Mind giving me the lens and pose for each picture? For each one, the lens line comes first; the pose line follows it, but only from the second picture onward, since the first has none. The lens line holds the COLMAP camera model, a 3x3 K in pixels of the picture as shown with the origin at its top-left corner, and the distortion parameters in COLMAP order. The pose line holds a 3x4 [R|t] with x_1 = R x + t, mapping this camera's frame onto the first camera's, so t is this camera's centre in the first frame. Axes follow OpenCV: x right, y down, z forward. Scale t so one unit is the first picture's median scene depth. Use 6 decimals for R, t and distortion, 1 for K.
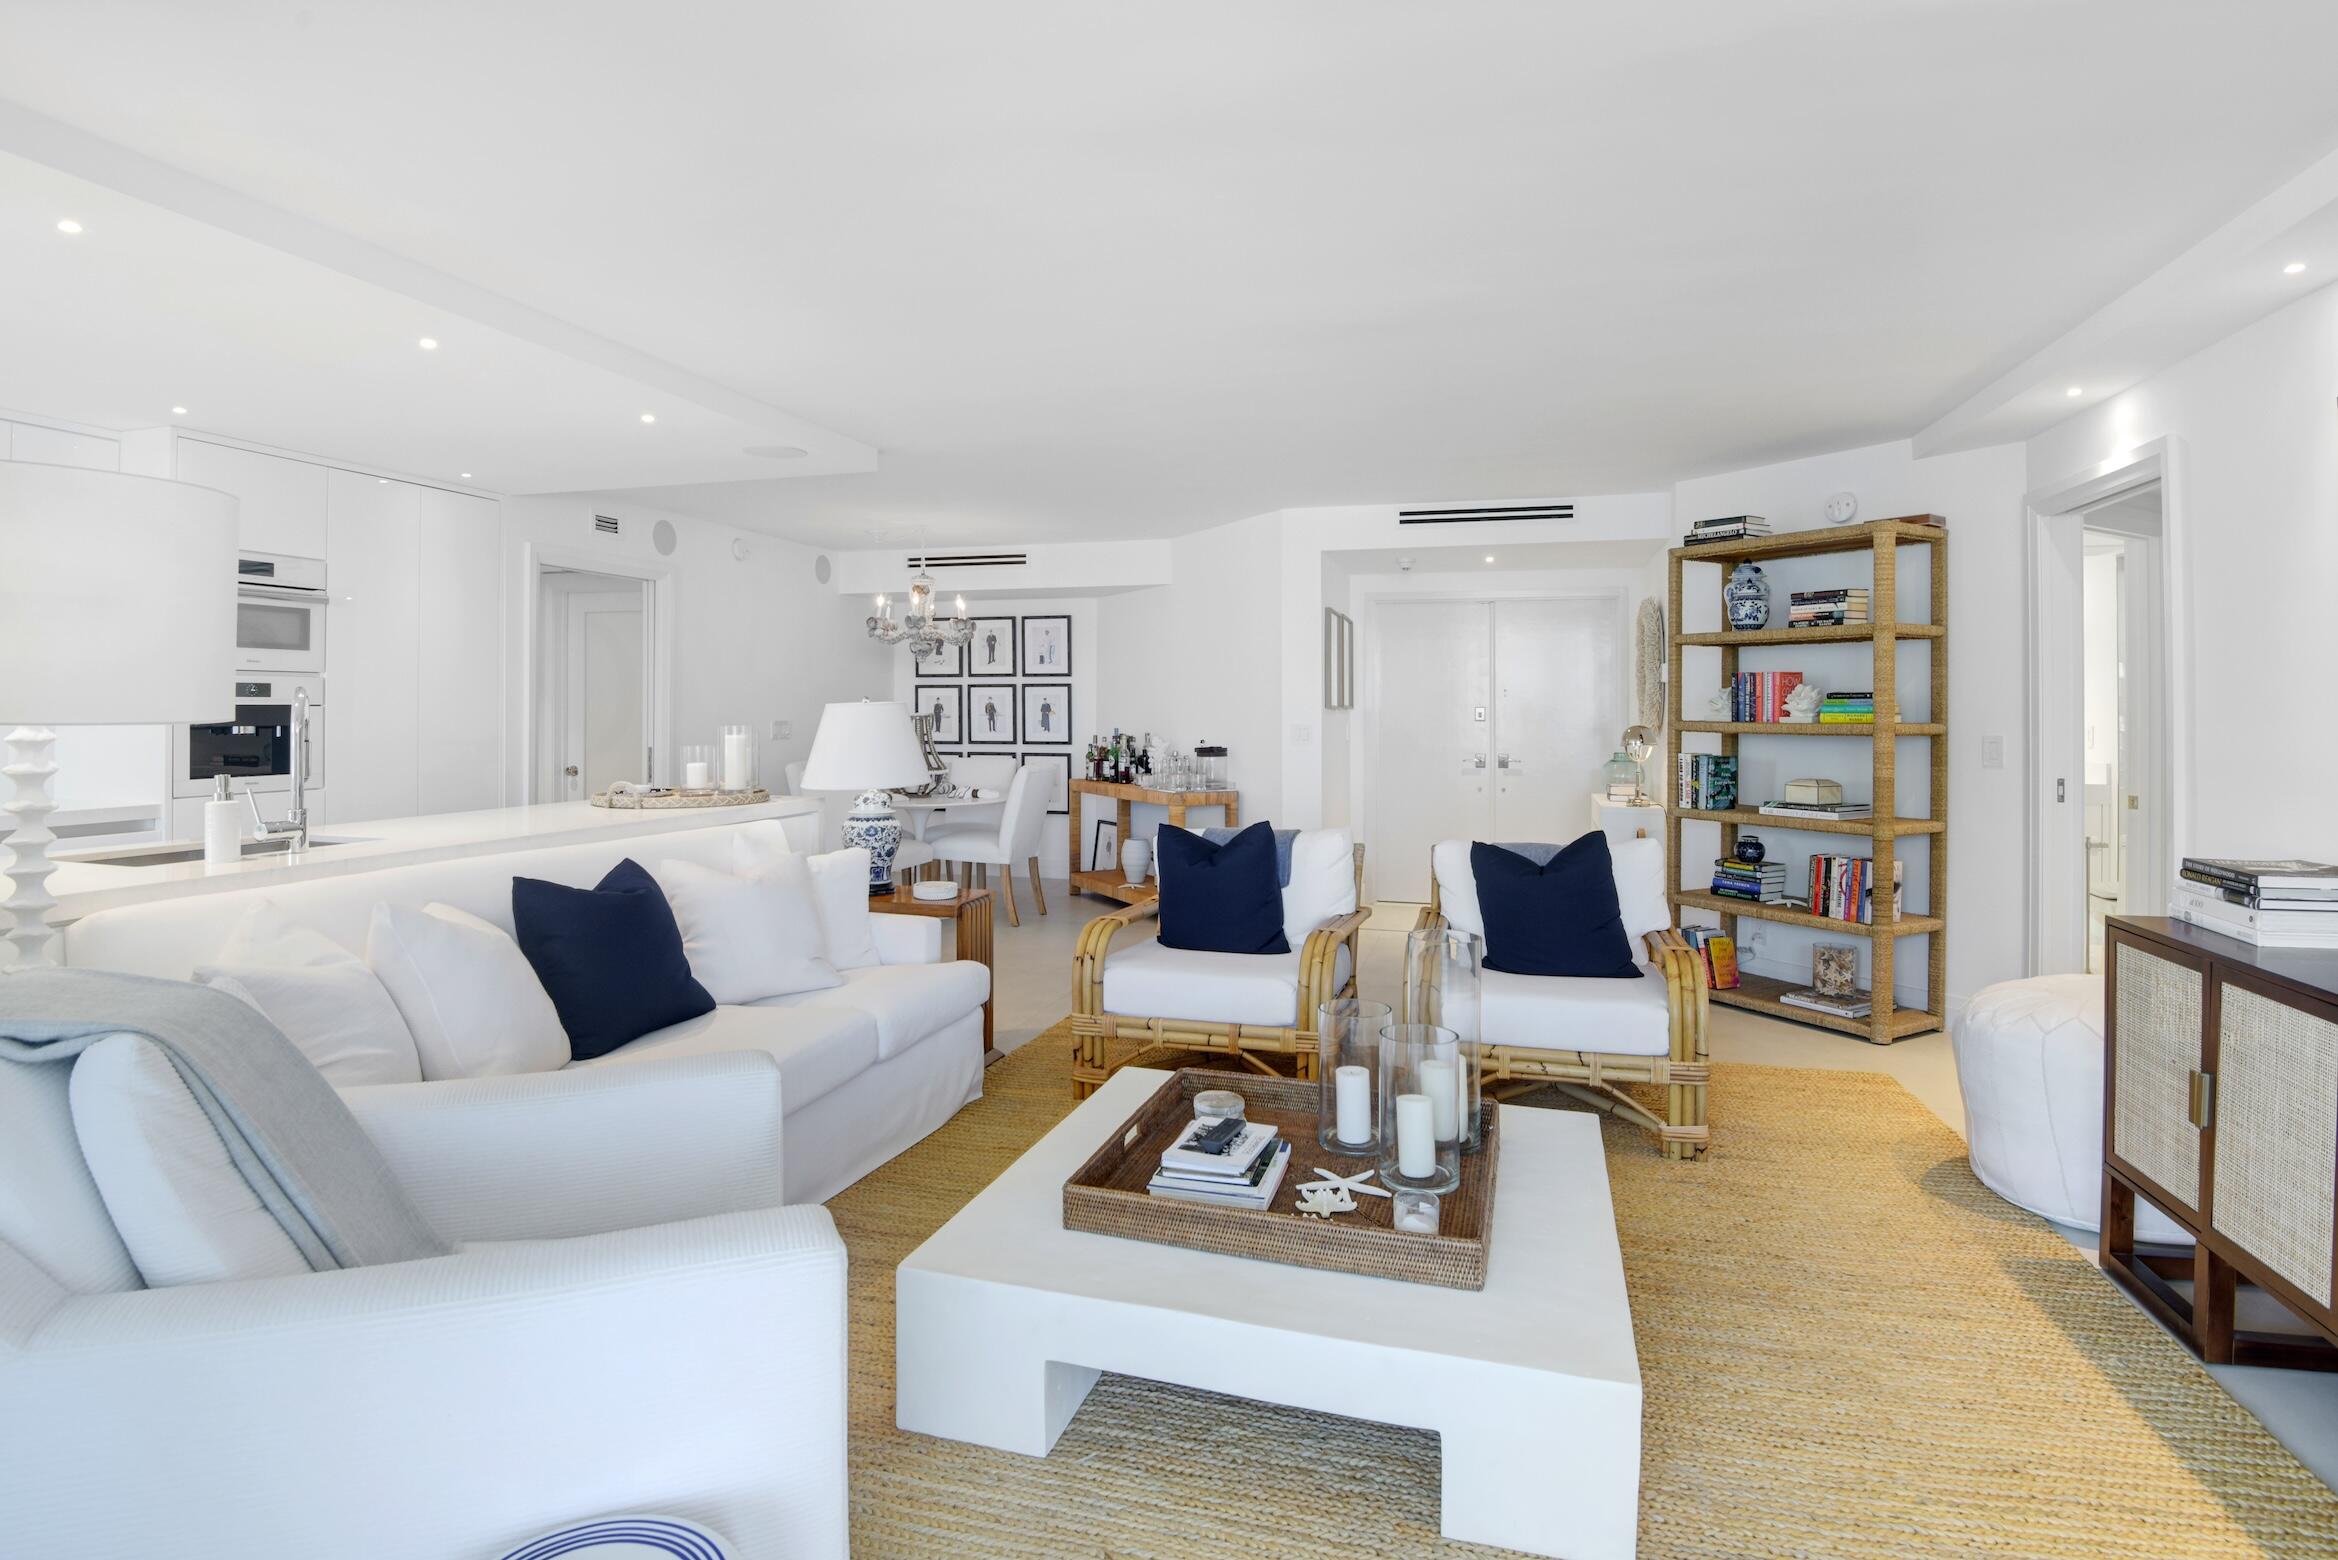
lens RADIAL K [[1169.4, 0, 1174.0], [0, 1169.4, 700.3], [0, 0, 1]] dist [-0.024983, -0.007047]
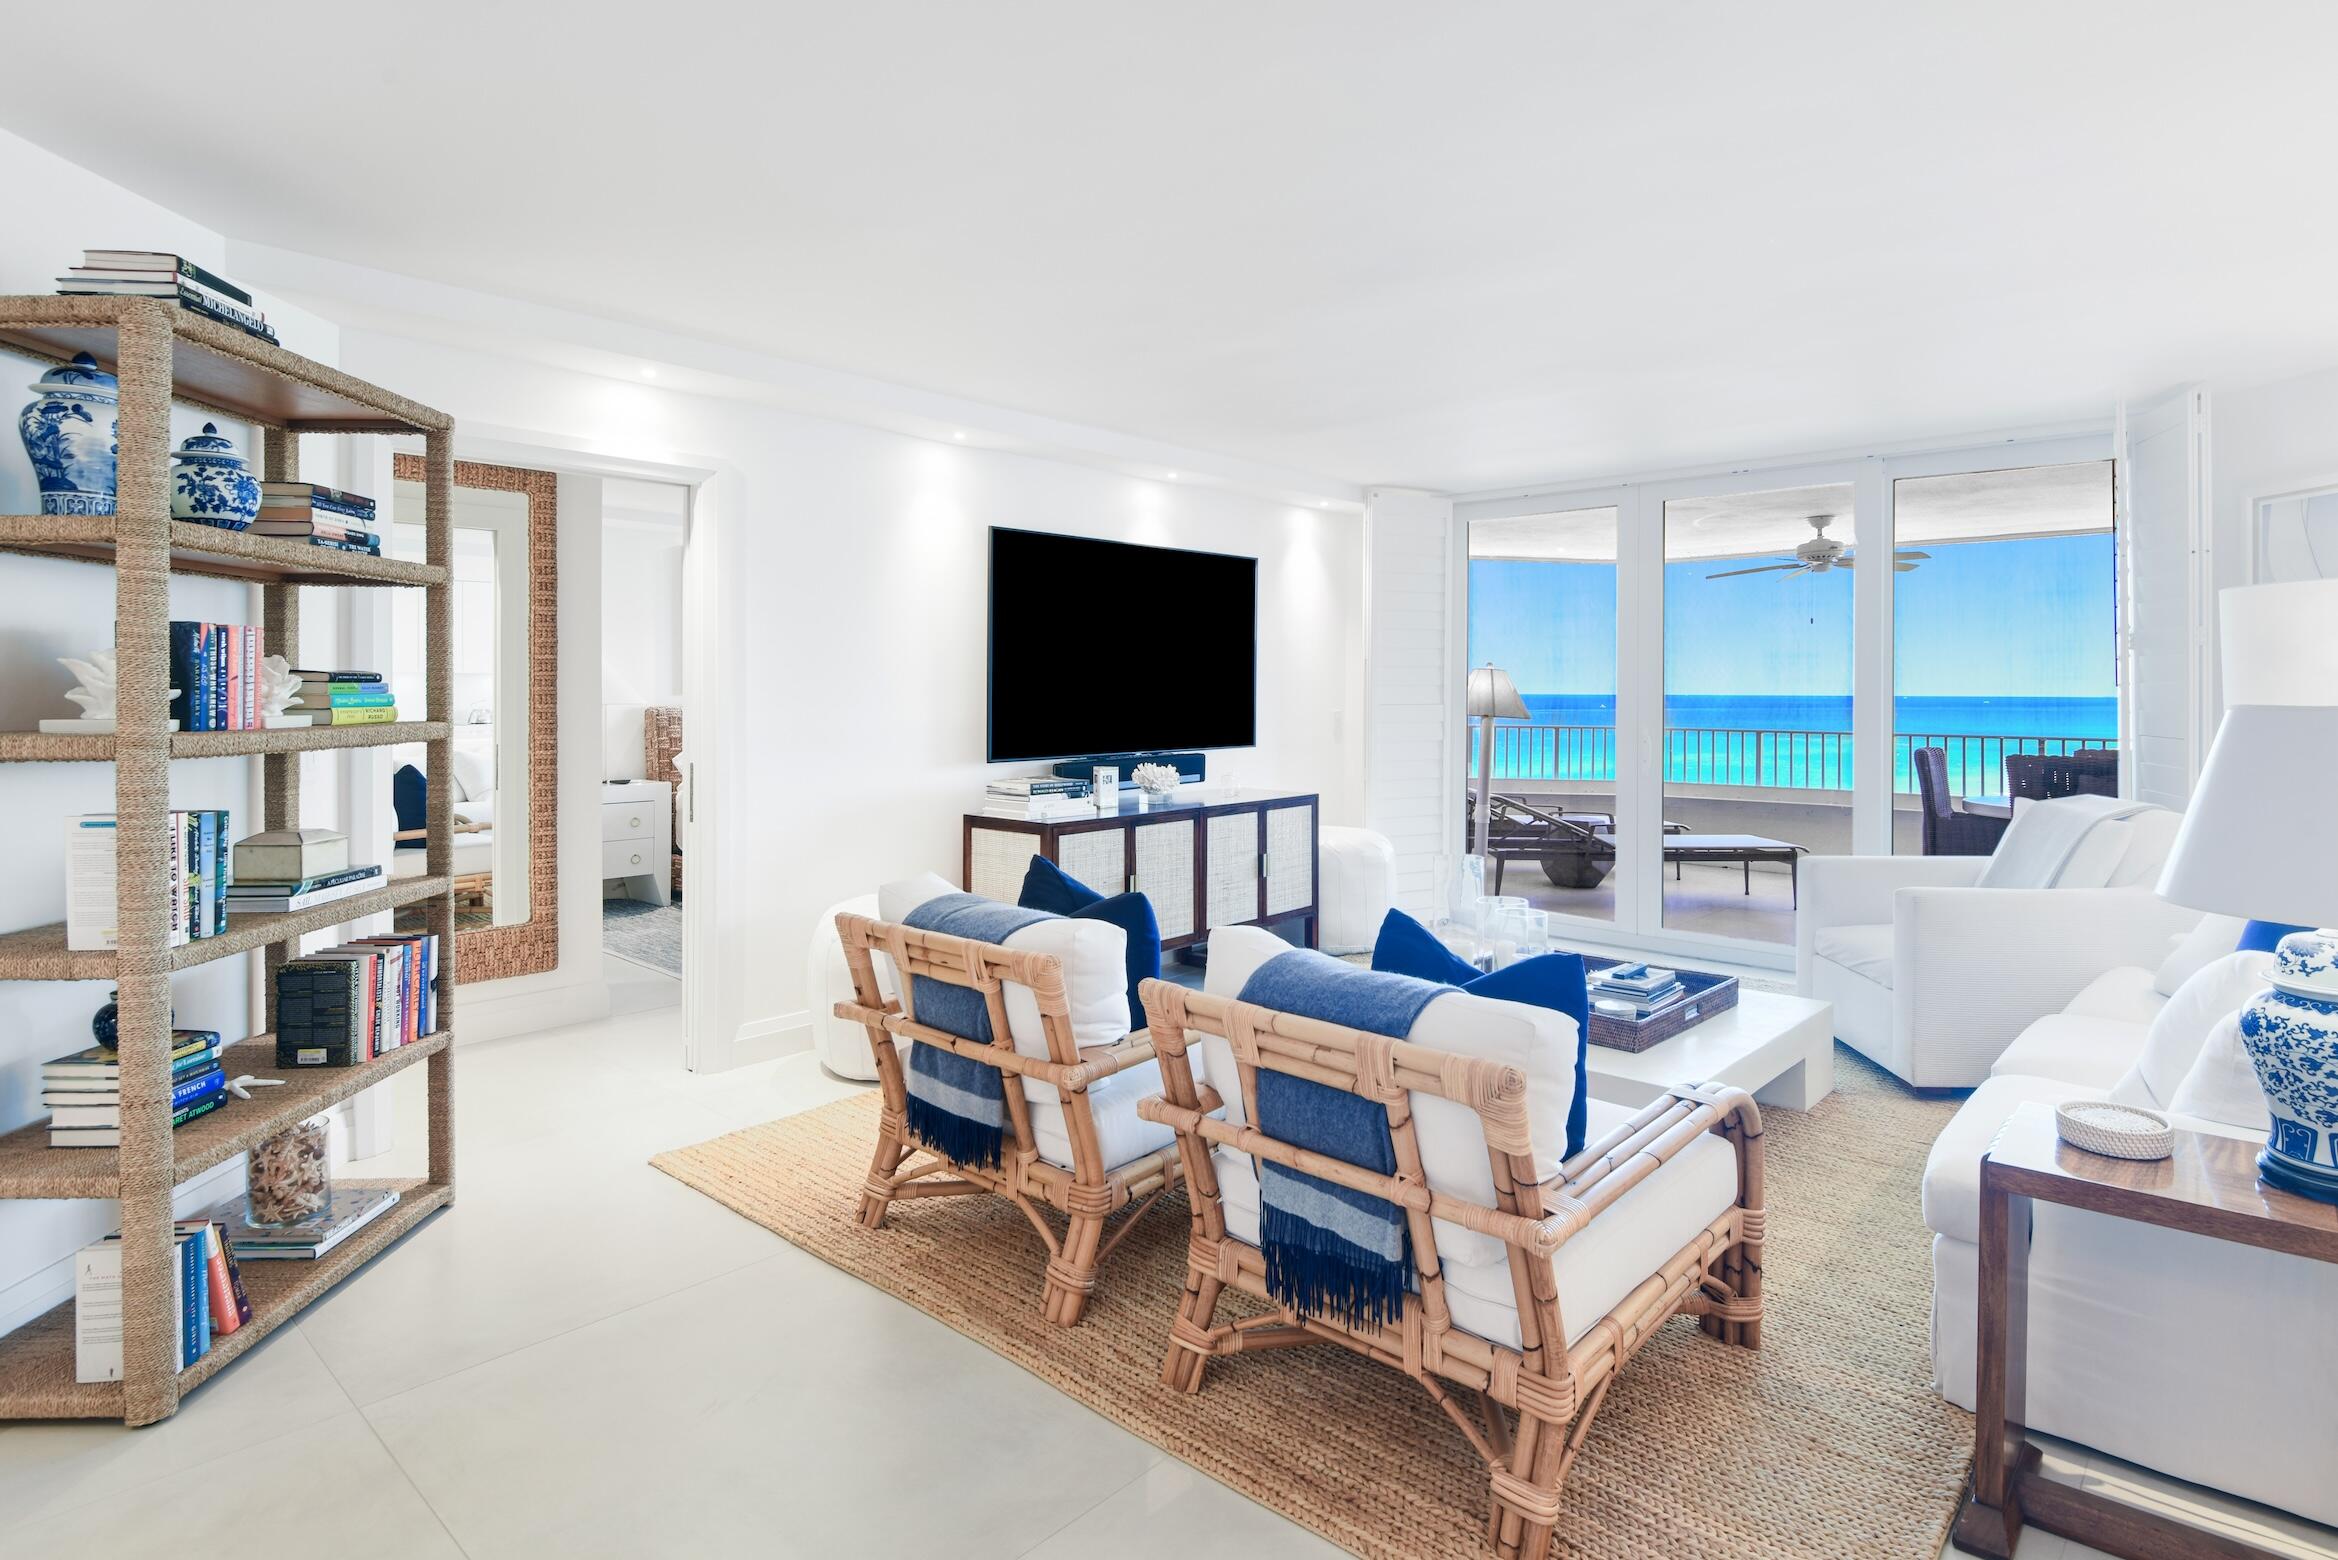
lens RADIAL K [[1234.6, 0, 1204.7], [0, 1234.6, 696.6], [0, 0, 1]] dist [-0.008714, -0.005775]
pose [[-0.901187, -0.007531, 0.433366, -0.080610], [-0.007279, 0.999971, 0.002241, 0.000999], [-0.433370, -0.001135, -0.901215, 1.335688]]
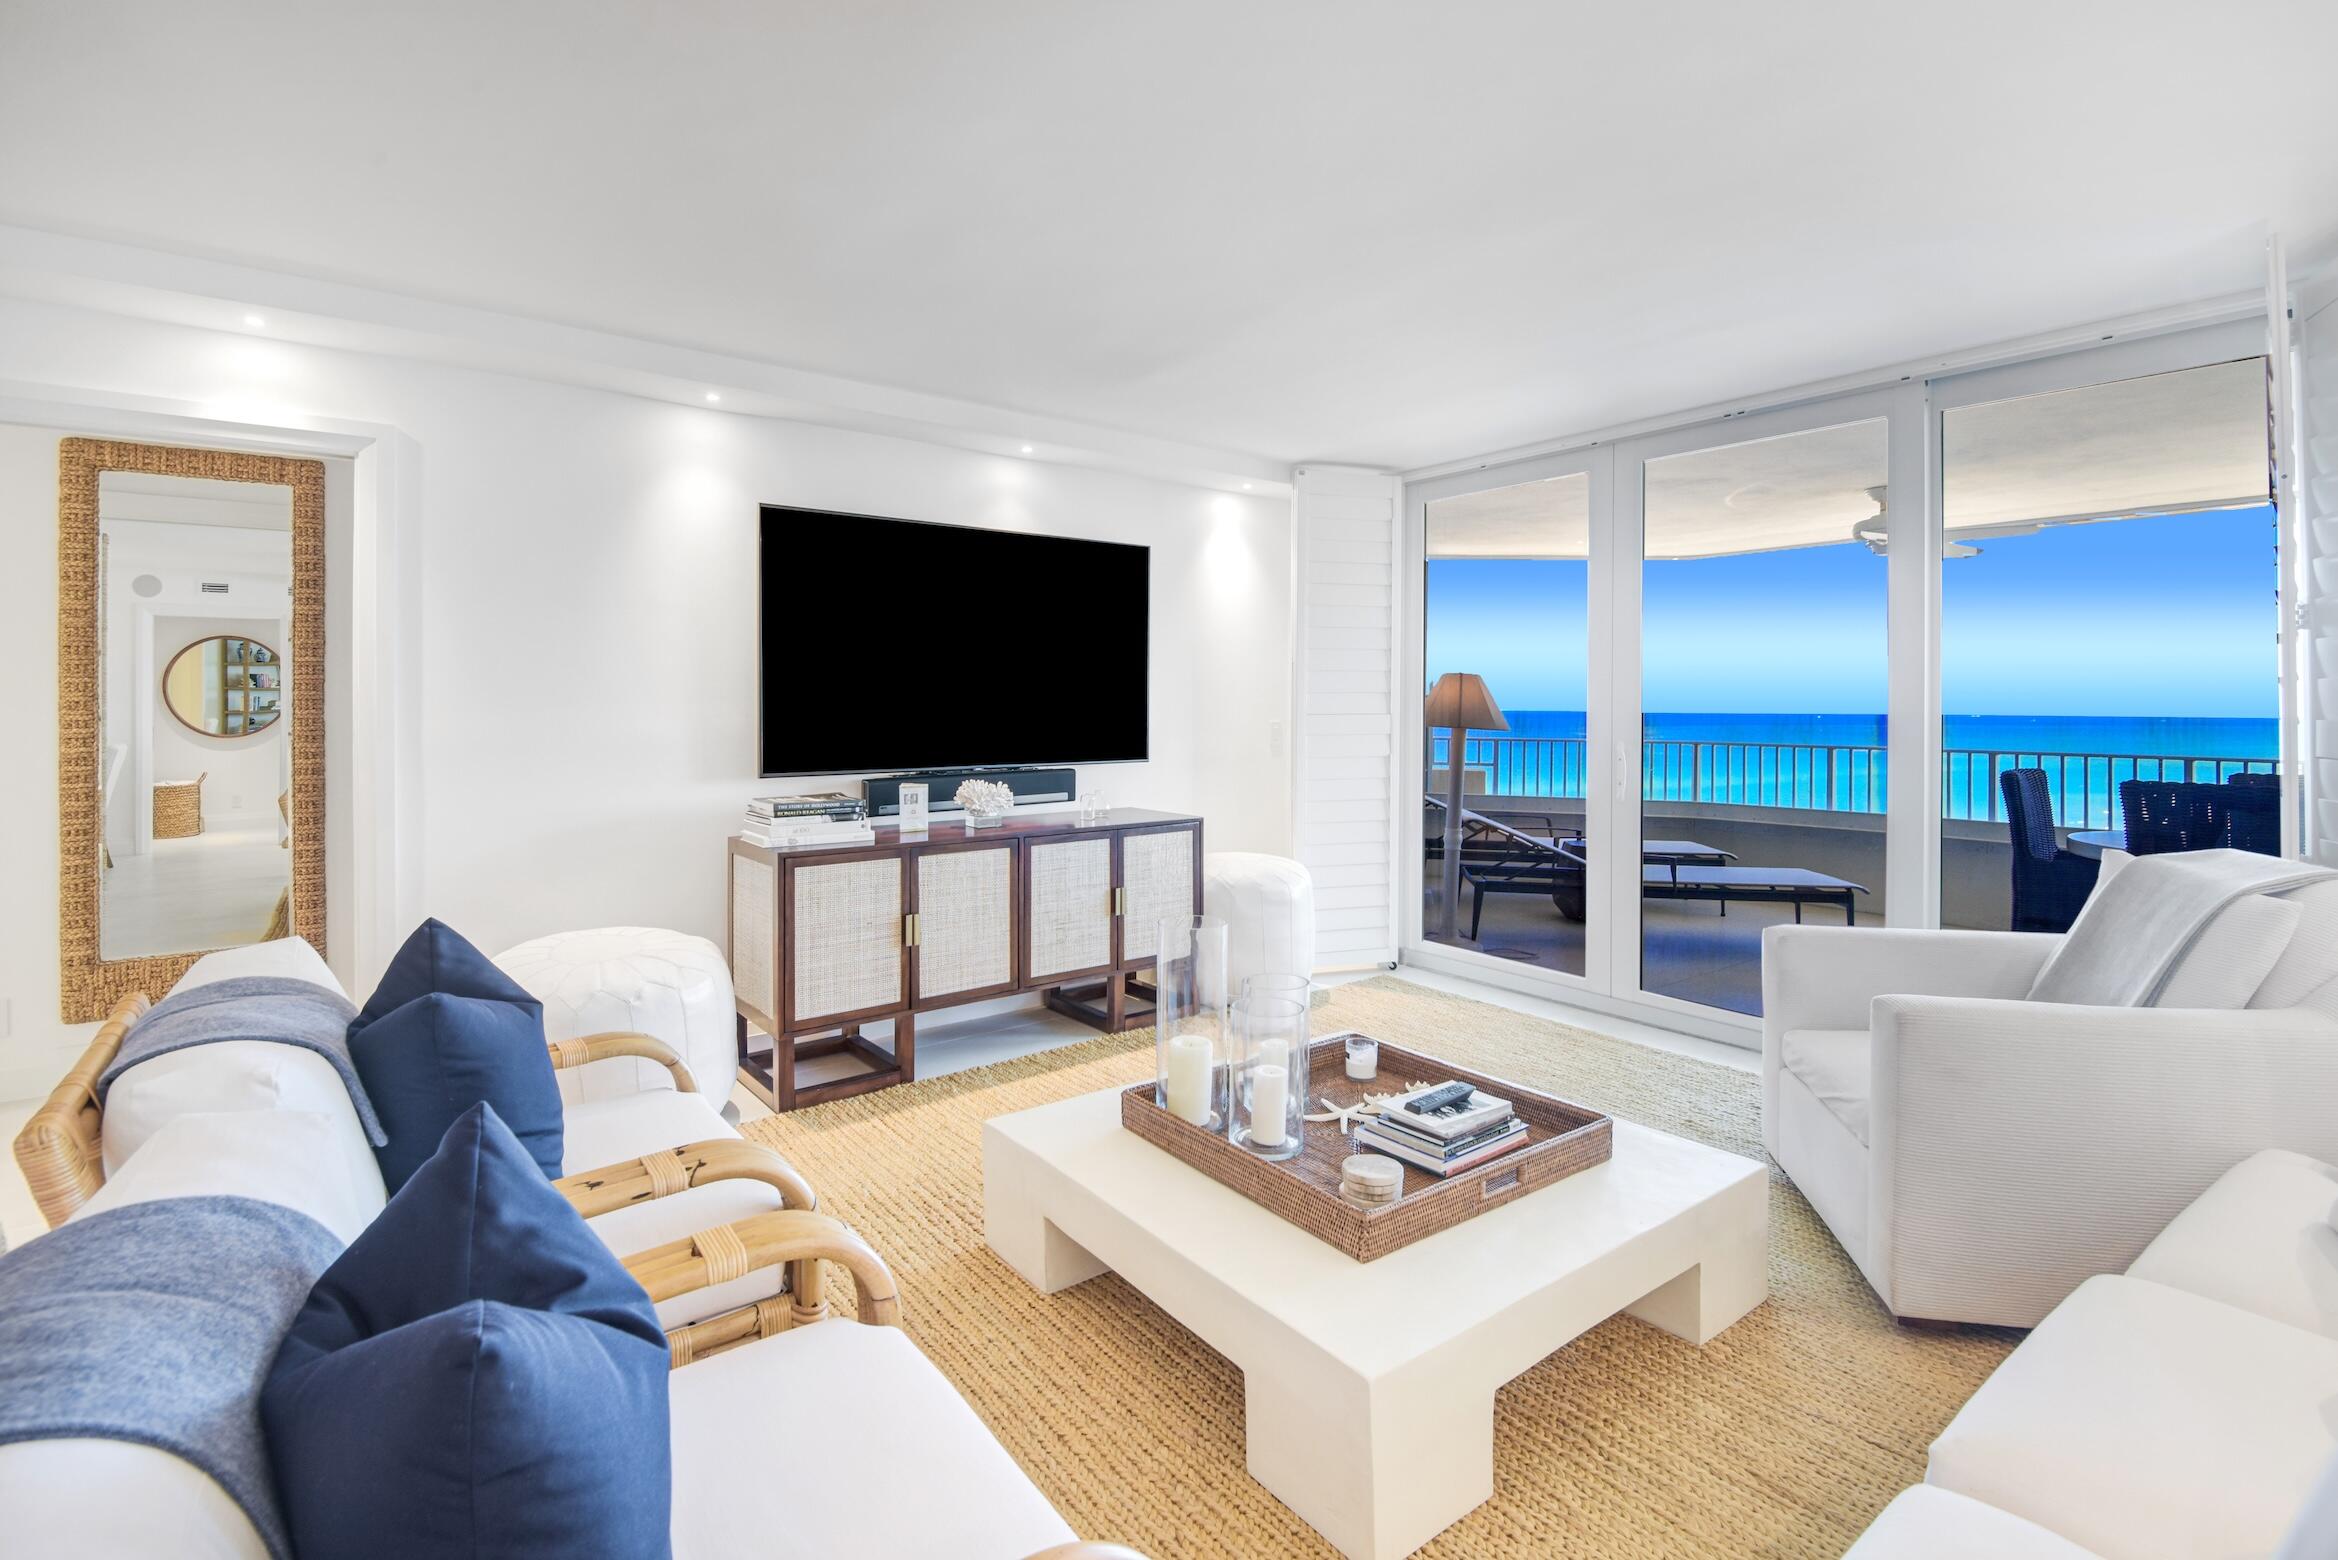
lens RADIAL K [[1083.3, 0, 1158.0], [0, 1083.3, 712.2], [0, 0, 1]] dist [-0.014856, -0.006205]
pose [[-0.802677, -0.007855, 0.596362, -0.169871], [-0.007470, 0.999967, 0.003117, 0.007898], [-0.596367, -0.001953, -0.802710, 0.938258]]
